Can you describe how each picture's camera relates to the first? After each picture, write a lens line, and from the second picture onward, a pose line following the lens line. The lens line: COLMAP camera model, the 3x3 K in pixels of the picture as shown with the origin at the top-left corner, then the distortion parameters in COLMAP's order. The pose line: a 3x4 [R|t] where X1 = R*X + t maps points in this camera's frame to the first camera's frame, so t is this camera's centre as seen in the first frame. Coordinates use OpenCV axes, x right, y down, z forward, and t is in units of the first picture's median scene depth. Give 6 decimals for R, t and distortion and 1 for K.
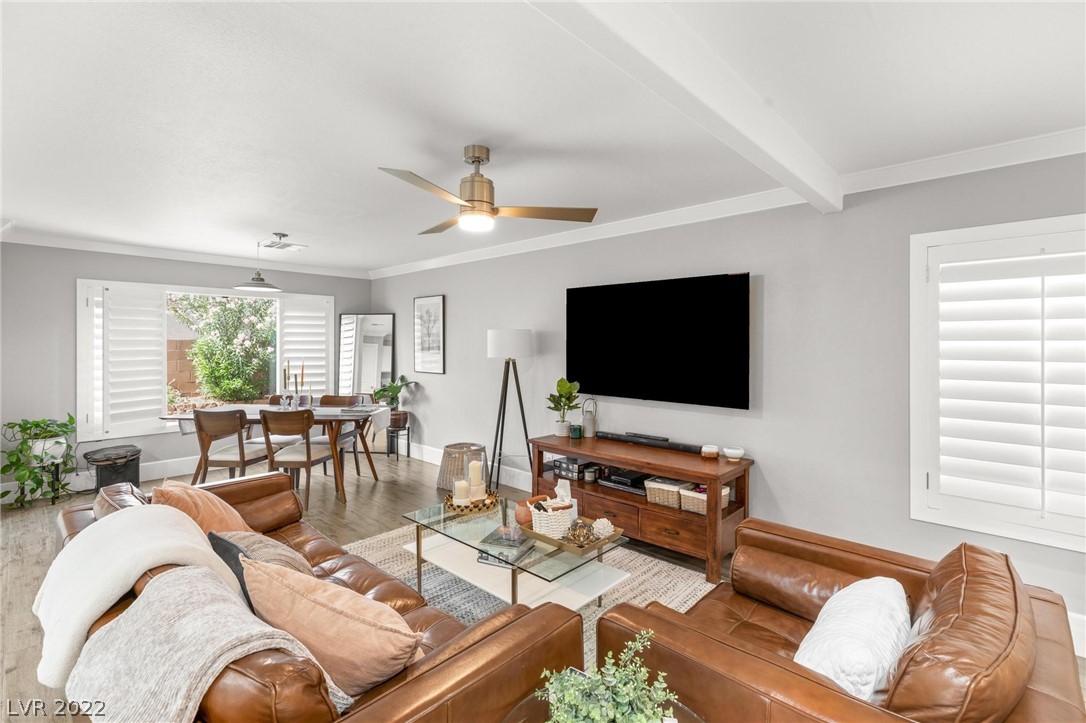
lens RADIAL K [[489.6, 0, 540.8], [0, 489.6, 344.9], [0, 0, 1]] dist [0.003708, -0.000314]
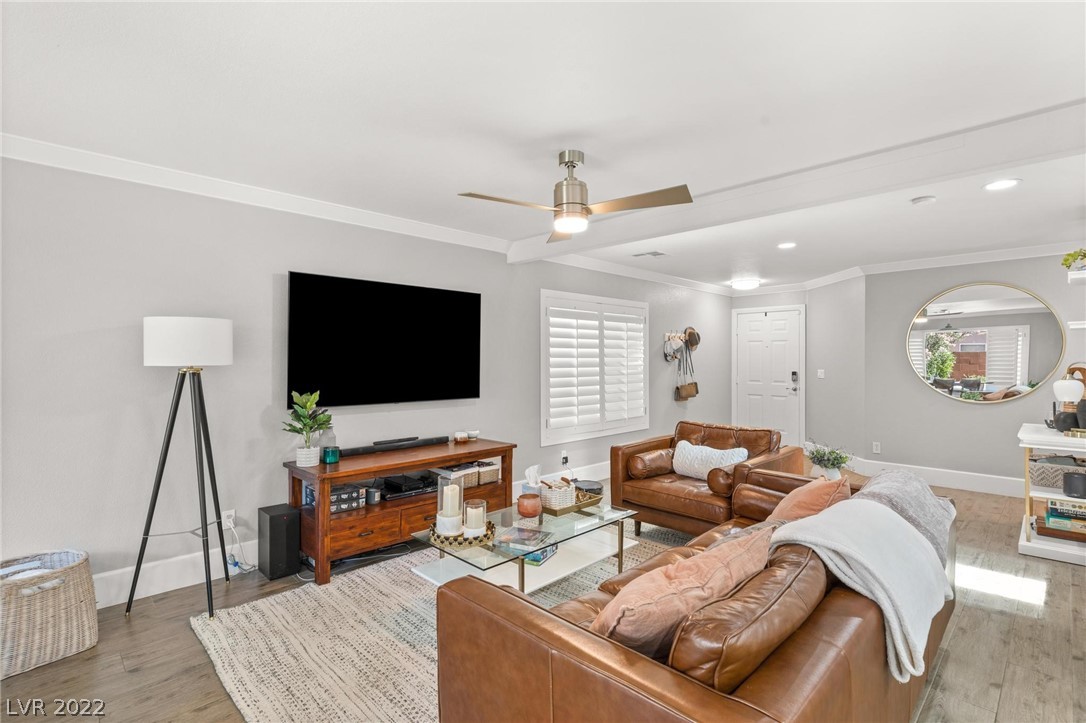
lens RADIAL K [[512.0, 0, 539.5], [0, 512.0, 356.6], [0, 0, 1]] dist [-0.003835, 0.000274]
pose [[0.041813, 0.002339, 0.999123, -0.708862], [0.002200, 0.999995, -0.002433, 0.018812], [-0.999123, 0.002300, 0.041808, 0.590941]]
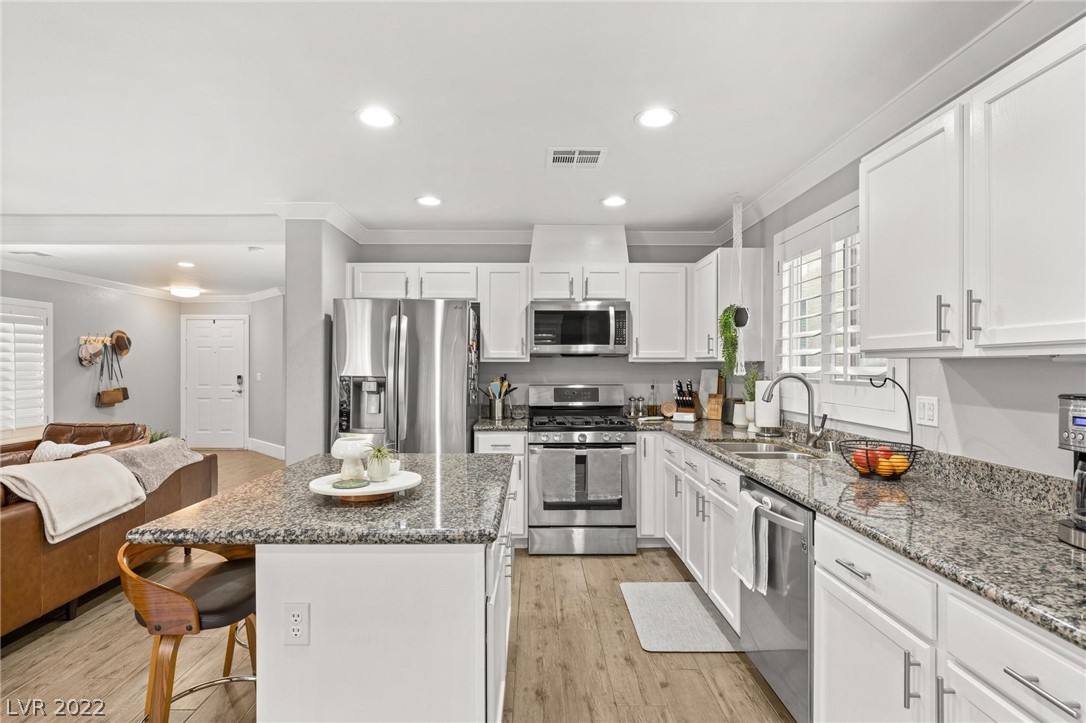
lens RADIAL K [[546.7, 0, 535.0], [0, 546.7, 364.9], [0, 0, 1]] dist [-0.004889, 0.000583]
pose [[-0.688046, -0.002482, 0.725663, -1.174900], [-0.000221, 0.999995, 0.003211, 0.021421], [-0.725667, 0.002049, -0.688043, 0.401966]]
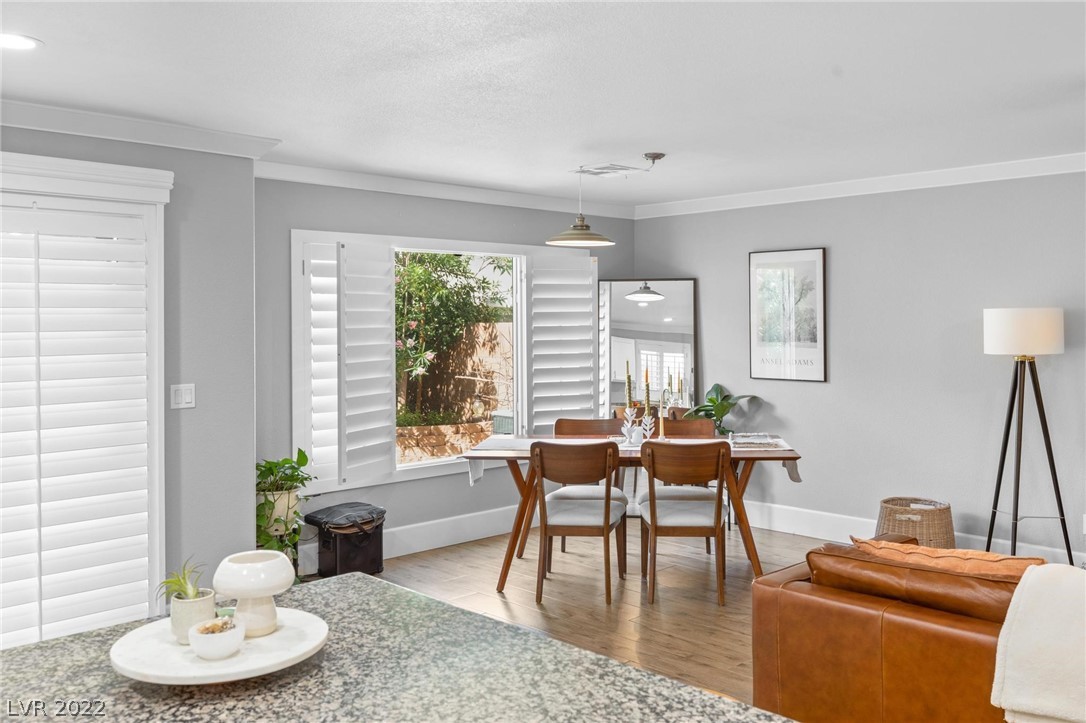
lens RADIAL K [[939.8, 0, 592.5], [0, 939.8, 320.1], [0, 0, 1]] dist [0.025994, -0.017110]
pose [[0.999772, -0.007858, -0.019841, -0.609459], [0.007741, 0.999952, -0.005963, -0.013501], [0.019887, 0.005808, 0.999785, -0.182176]]
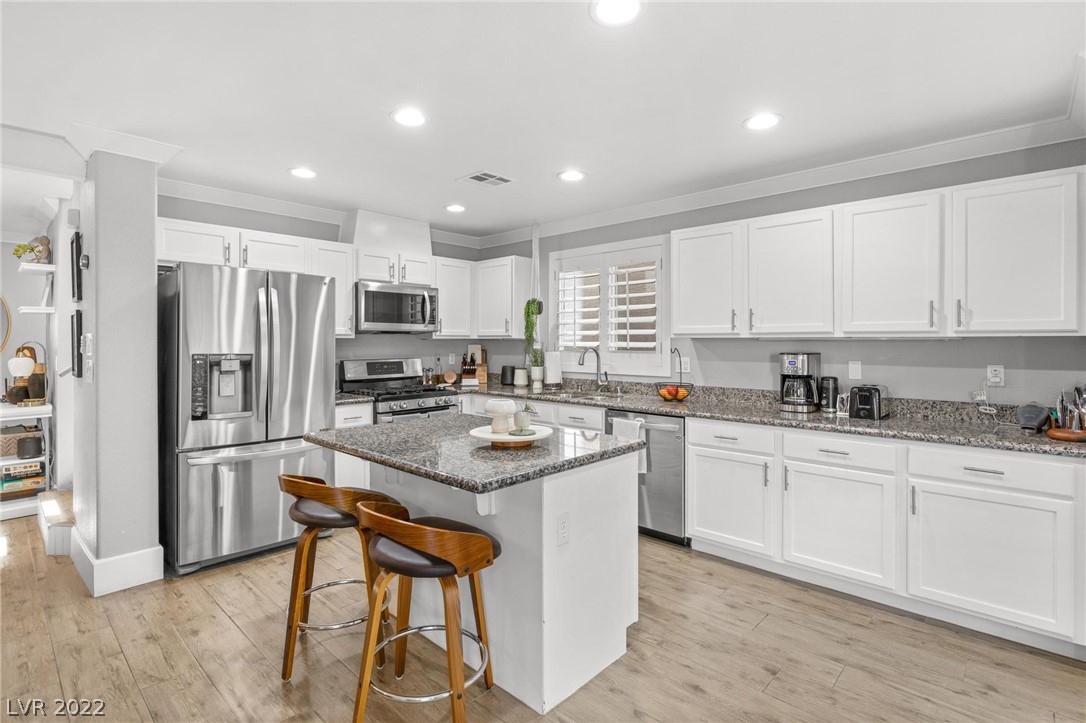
lens RADIAL K [[523.9, 0, 536.9], [0, 523.9, 342.7], [0, 0, 1]] dist [-0.008619, 0.001923]
pose [[-0.999990, -0.003290, -0.003121, -0.794593], [-0.003304, 0.999984, 0.004553, 0.021922], [0.003106, 0.004563, -0.999985, 0.731137]]
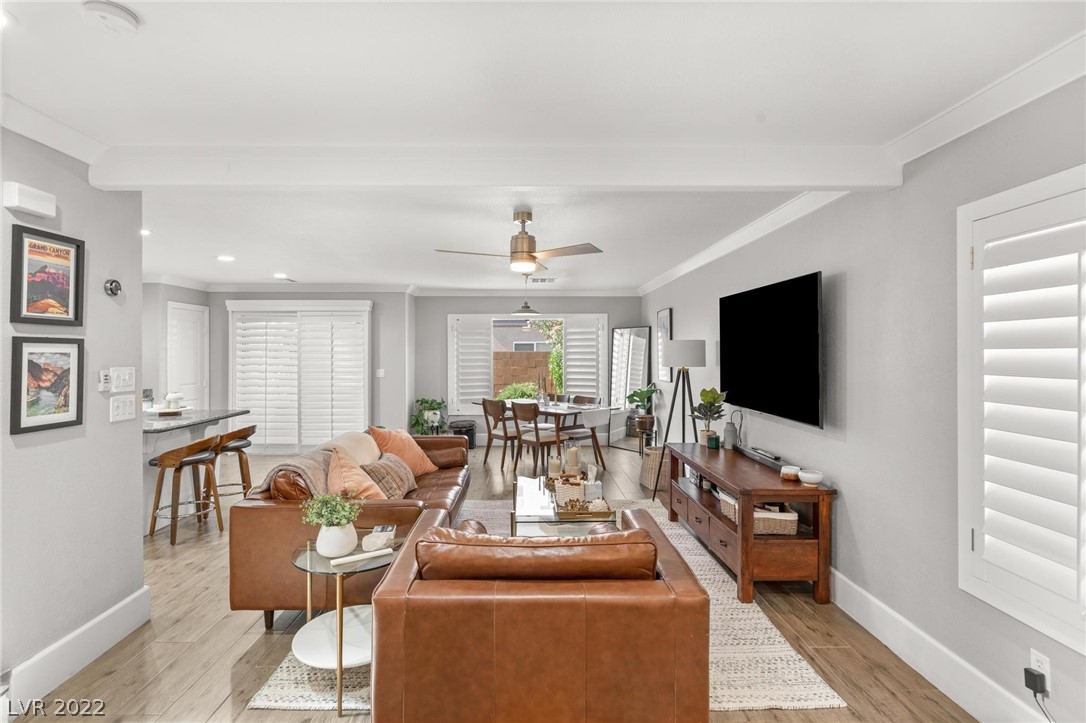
lens RADIAL K [[523.9, 0, 539.4], [0, 523.9, 347.6], [0, 0, 1]] dist [-0.008619, 0.001923]
pose [[0.703386, -0.011156, -0.710721, 0.551378], [0.002106, 0.999905, -0.013610, -0.000587], [0.710805, 0.008076, 0.703342, -0.003731]]
